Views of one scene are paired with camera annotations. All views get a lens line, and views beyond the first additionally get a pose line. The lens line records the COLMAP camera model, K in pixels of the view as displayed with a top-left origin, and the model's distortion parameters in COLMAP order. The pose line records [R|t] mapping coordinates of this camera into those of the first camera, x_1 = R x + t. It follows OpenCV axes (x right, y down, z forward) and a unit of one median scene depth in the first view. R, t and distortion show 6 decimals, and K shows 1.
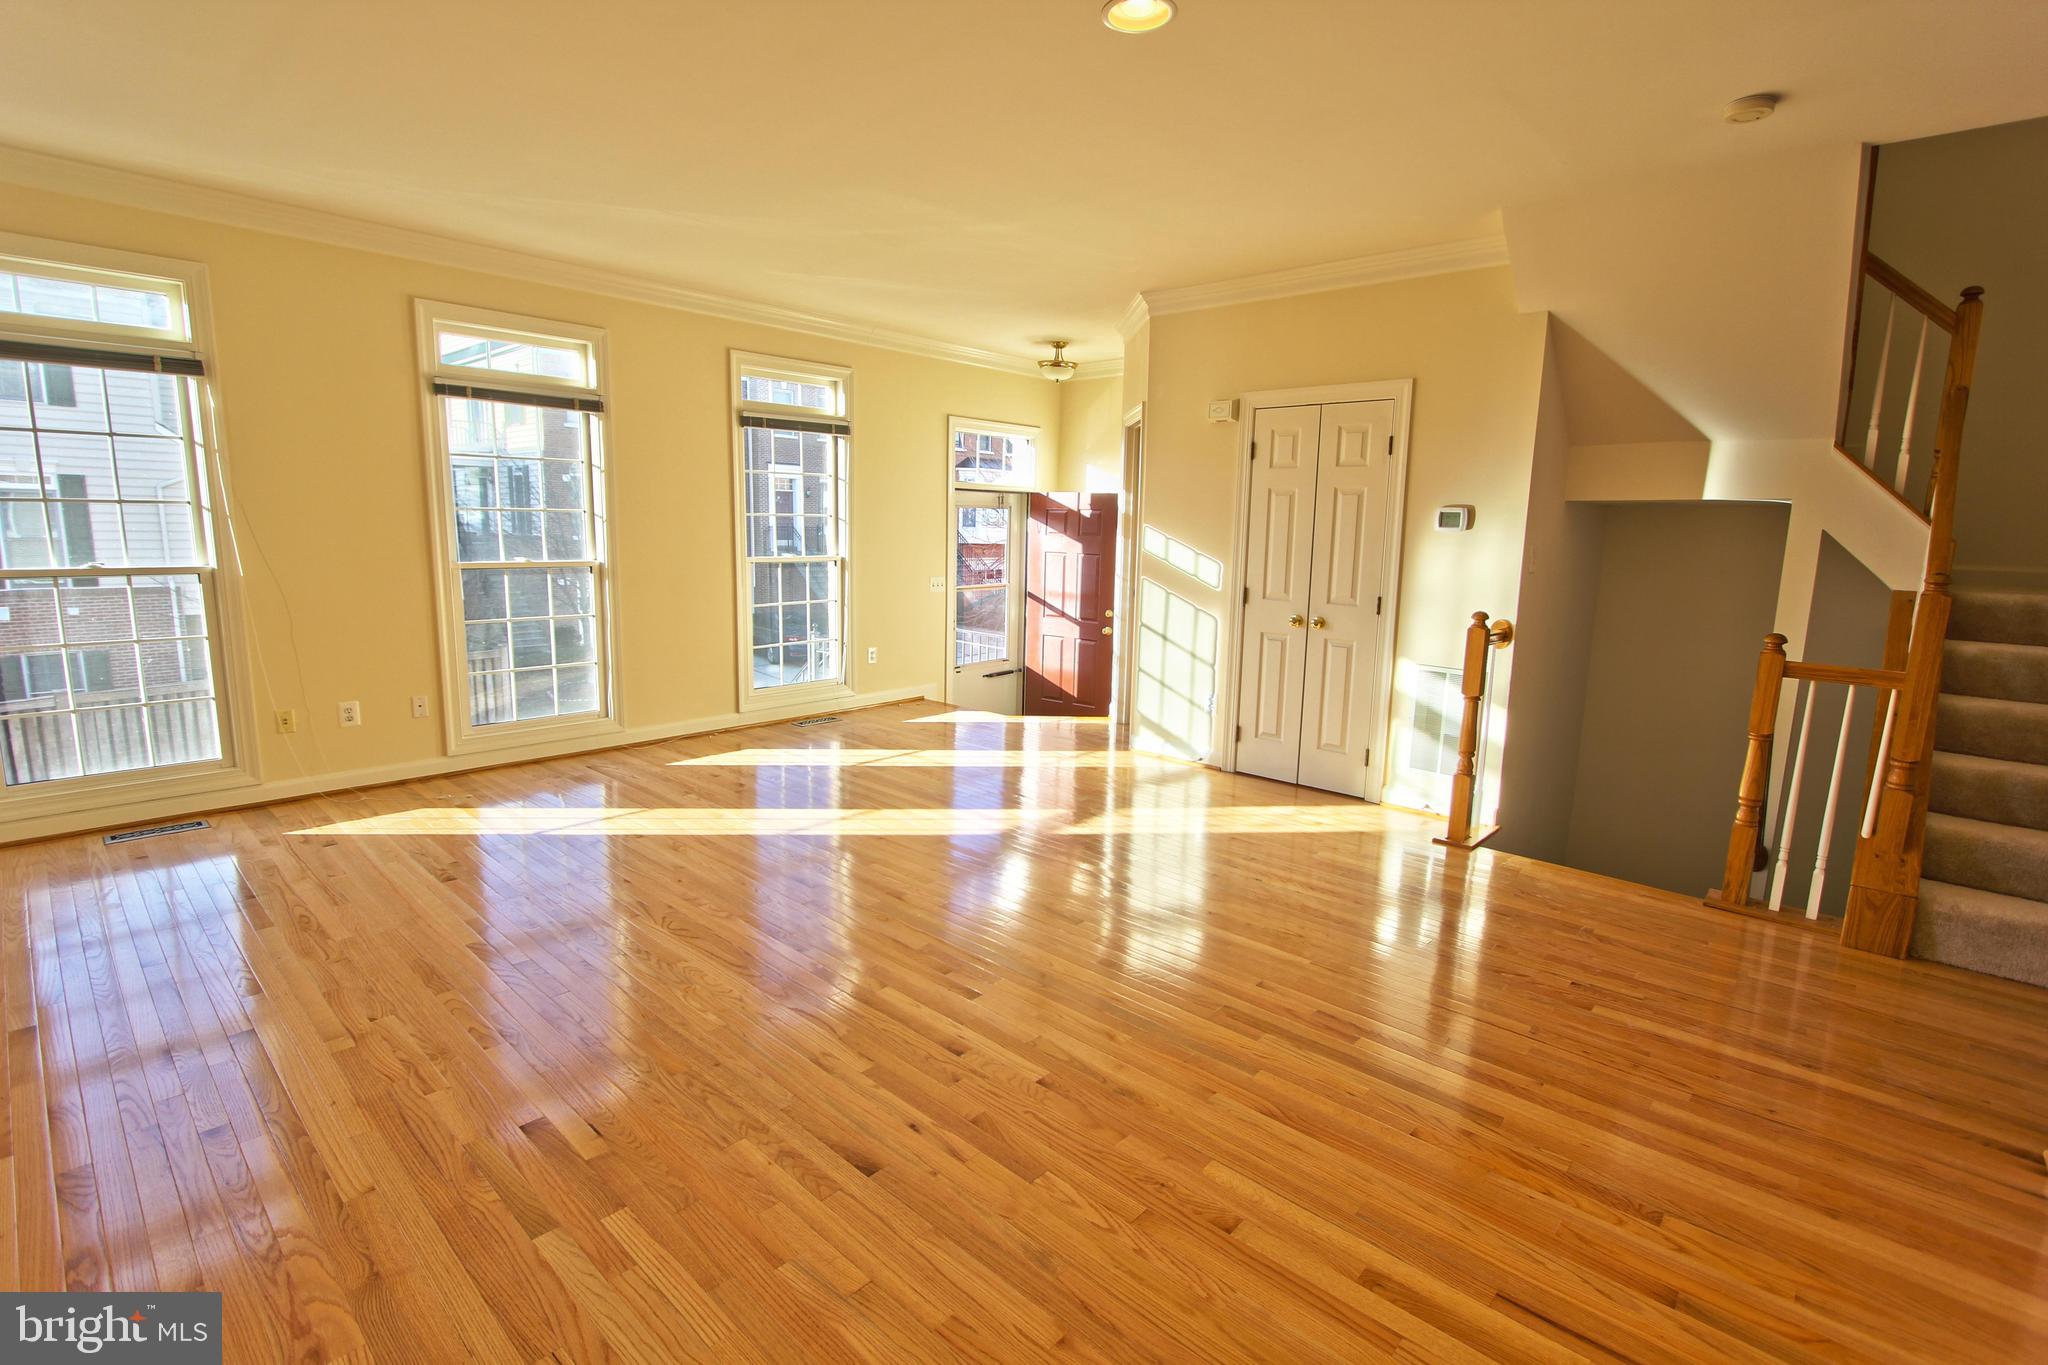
lens RADIAL K [[942.7, 0, 1030.3], [0, 942.7, 673.6], [0, 0, 1]] dist [-0.018493, 0.003430]
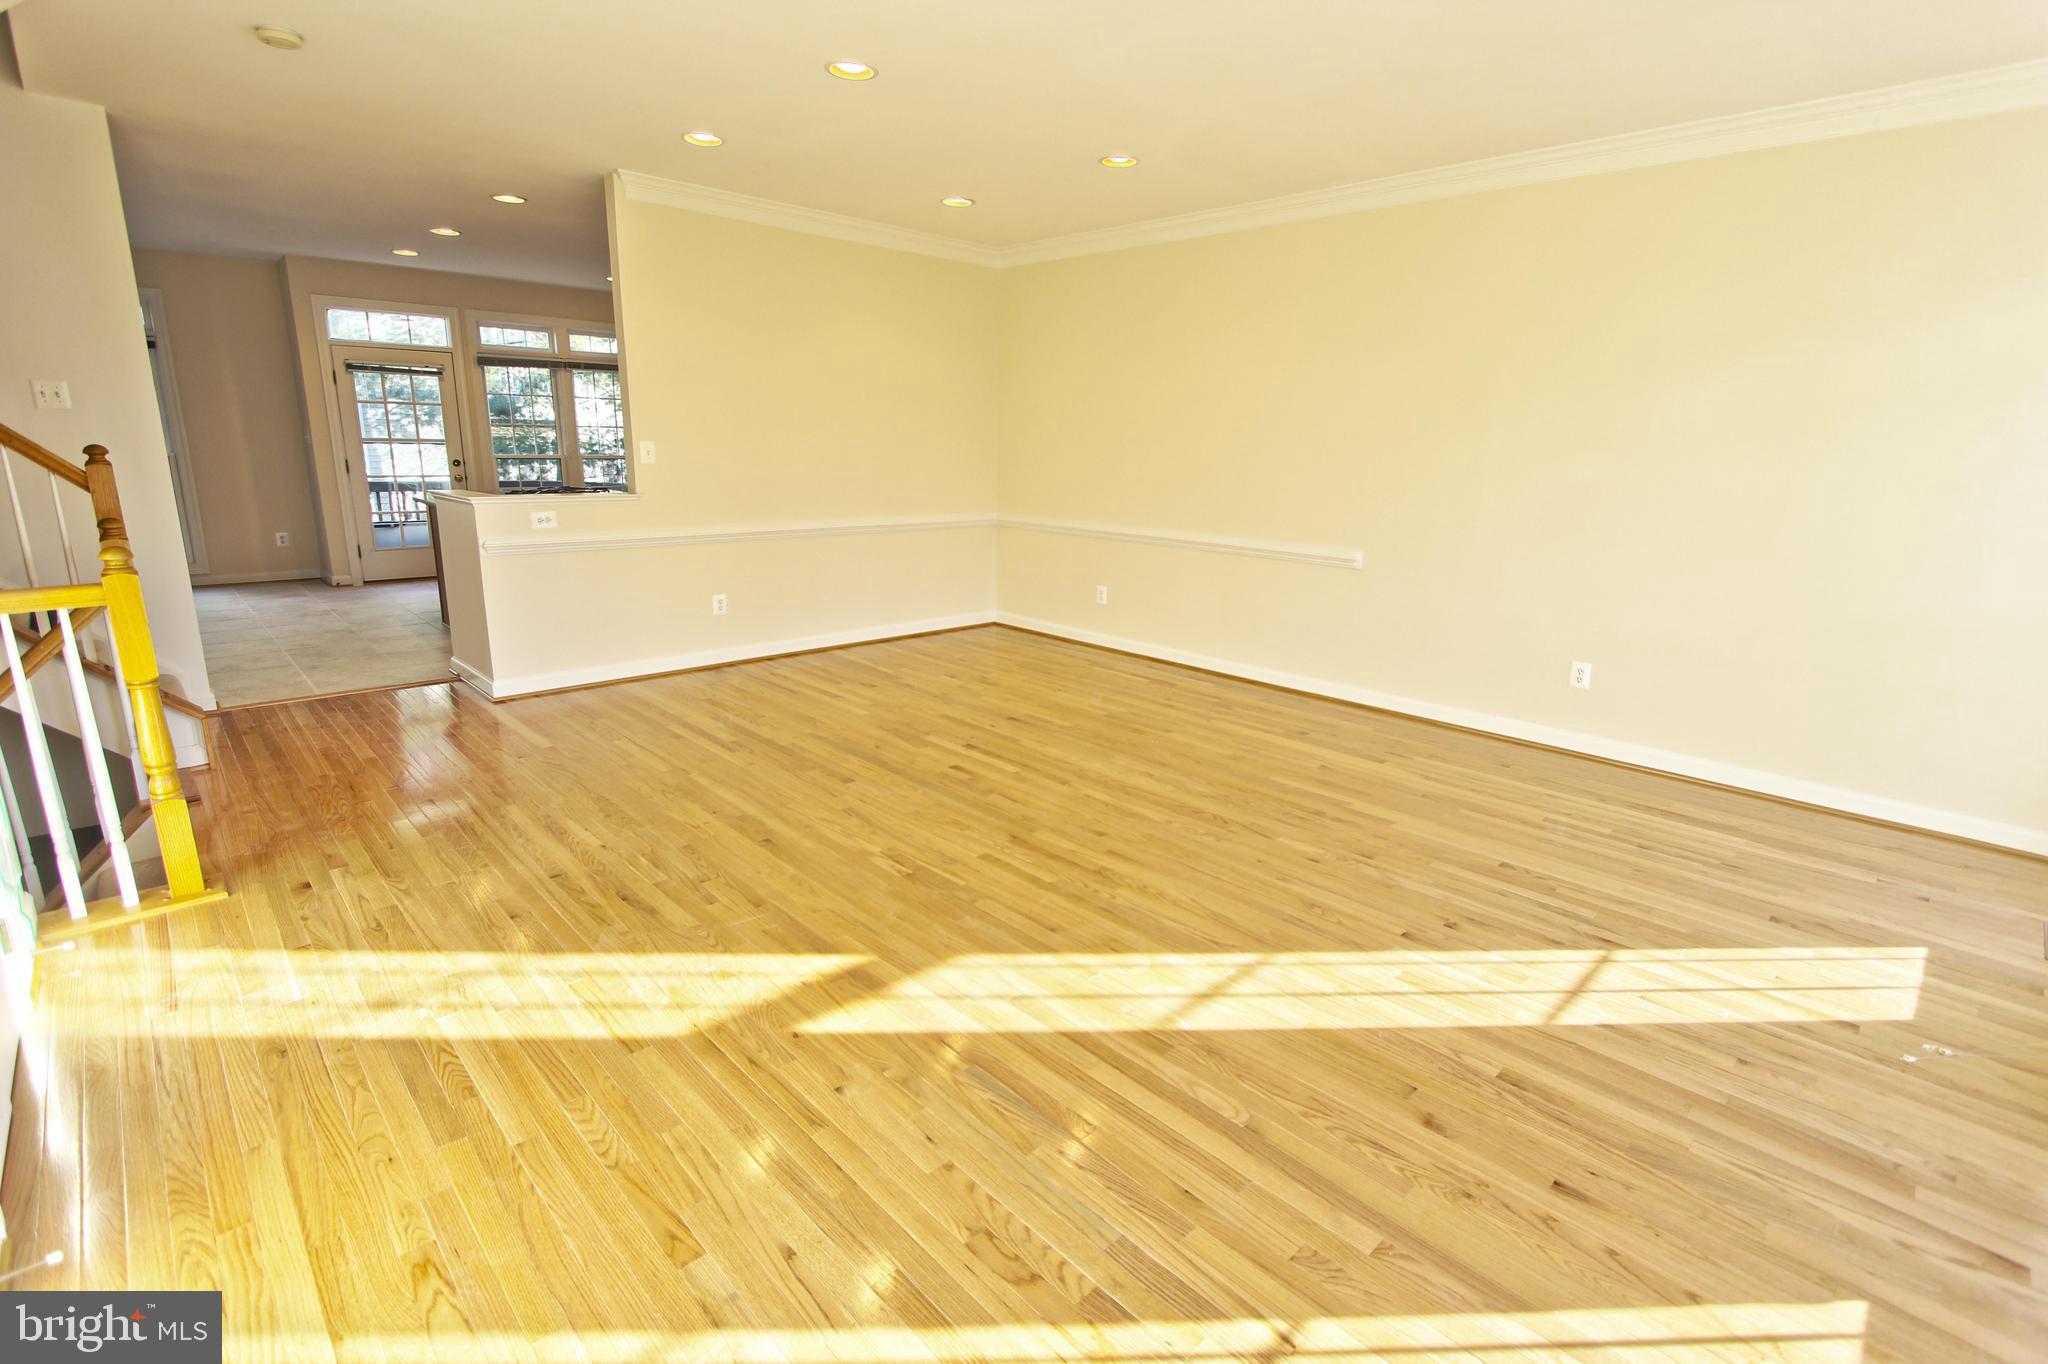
lens RADIAL K [[942.7, 0, 1032.4], [0, 942.7, 683.6], [0, 0, 1]] dist [-0.018493, 0.003430]
pose [[-0.996743, -0.062682, 0.050731, -0.149063], [-0.037155, 0.915337, 0.400971, -0.224766], [-0.071569, 0.397780, -0.914685, 1.377988]]
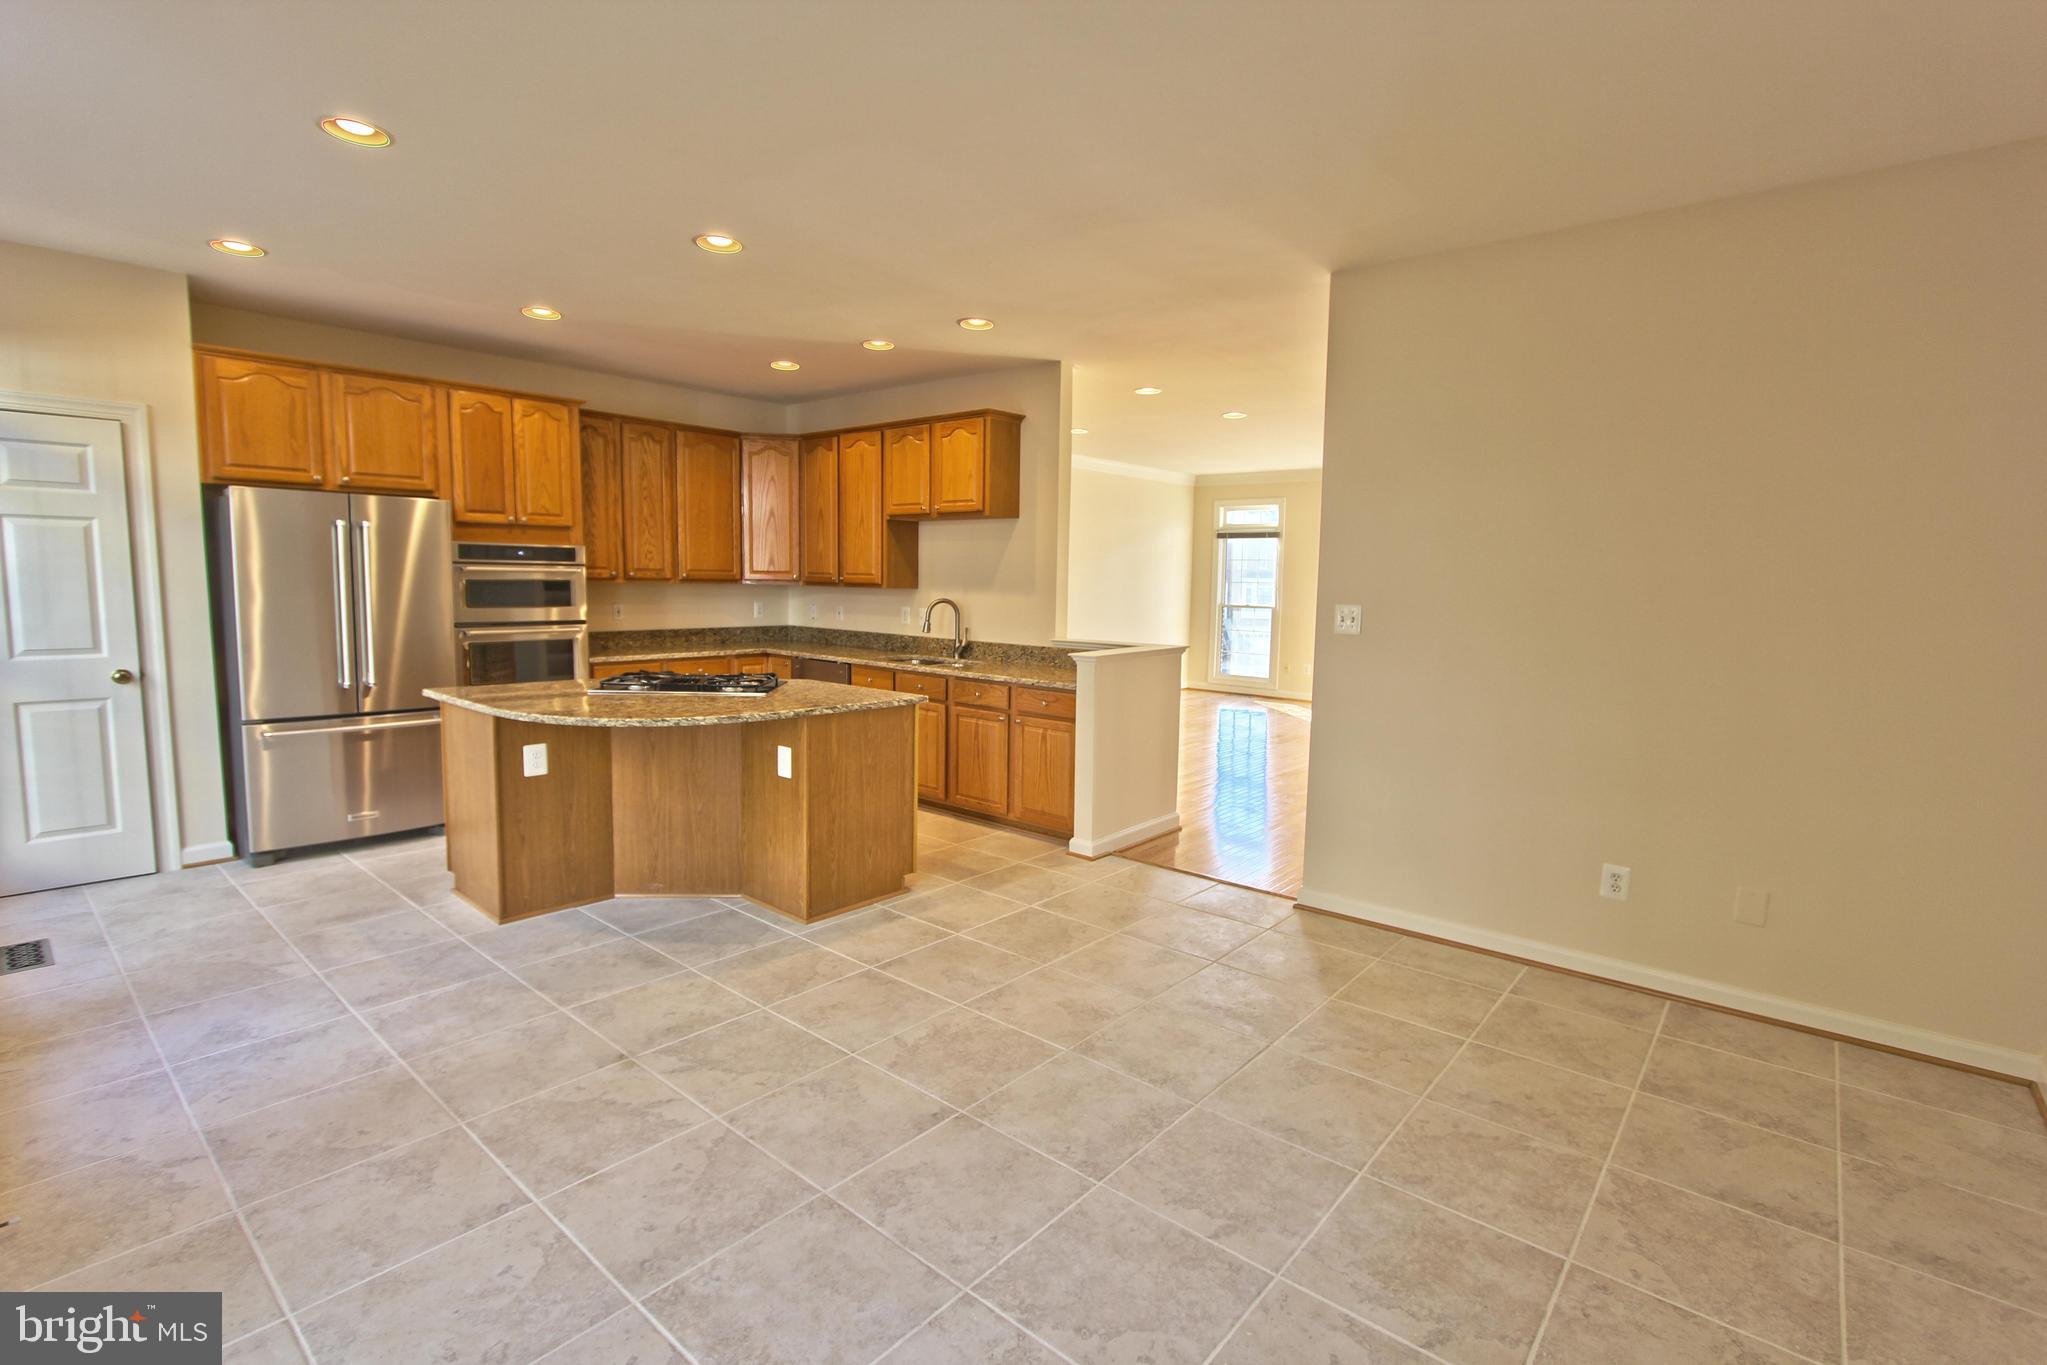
lens RADIAL K [[942.3, 0, 1031.5], [0, 942.3, 675.9], [0, 0, 1]] dist [-0.018493, 0.003430]
pose [[0.029749, 0.083649, -0.996051, 1.653298], [-0.175147, 0.981511, 0.077197, -0.002049], [0.984093, 0.172159, 0.043850, 0.192098]]
